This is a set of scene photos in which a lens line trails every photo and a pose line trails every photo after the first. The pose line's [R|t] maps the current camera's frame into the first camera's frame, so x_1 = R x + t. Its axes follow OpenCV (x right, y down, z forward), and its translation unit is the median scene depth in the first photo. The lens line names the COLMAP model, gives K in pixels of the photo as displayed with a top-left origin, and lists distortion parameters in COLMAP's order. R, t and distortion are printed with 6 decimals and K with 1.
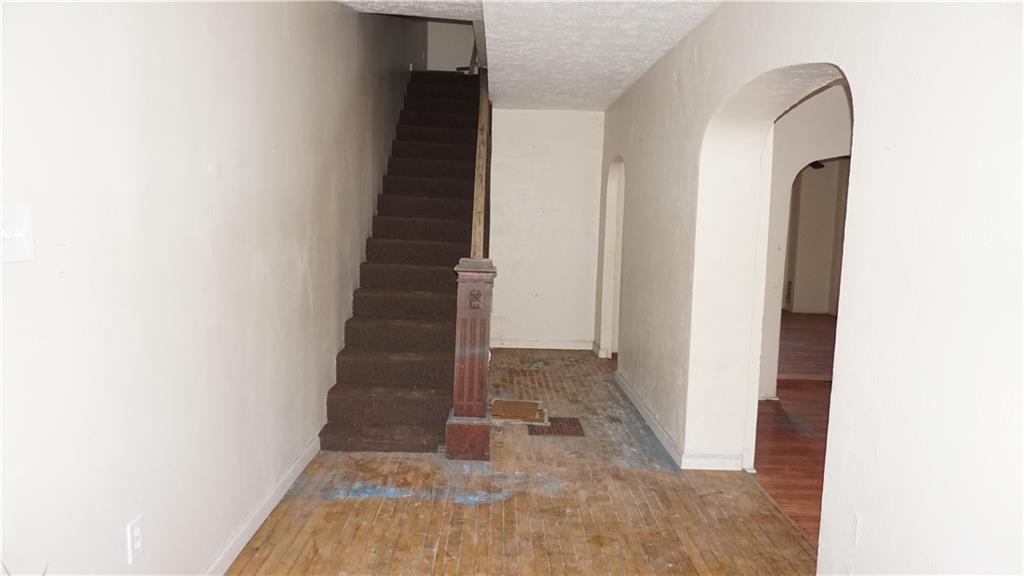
lens RADIAL K [[685.0, 0, 512.0], [0, 685.0, 288.0], [0, 0, 1]] dist [-0.040943, 0.027374]
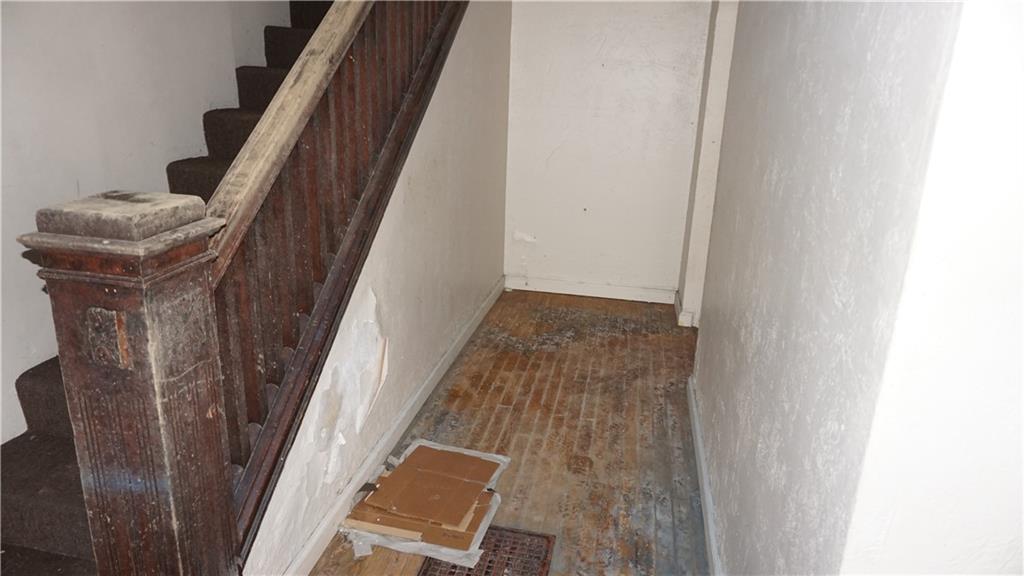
lens RADIAL K [[685.0, 0, 512.0], [0, 685.0, 288.0], [0, 0, 1]] dist [-0.040943, 0.027374]
pose [[0.977254, 0.071471, -0.199664, 0.131605], [-0.030972, 0.979504, 0.199030, -0.051658], [0.209796, -0.188319, 0.959438, 0.535692]]
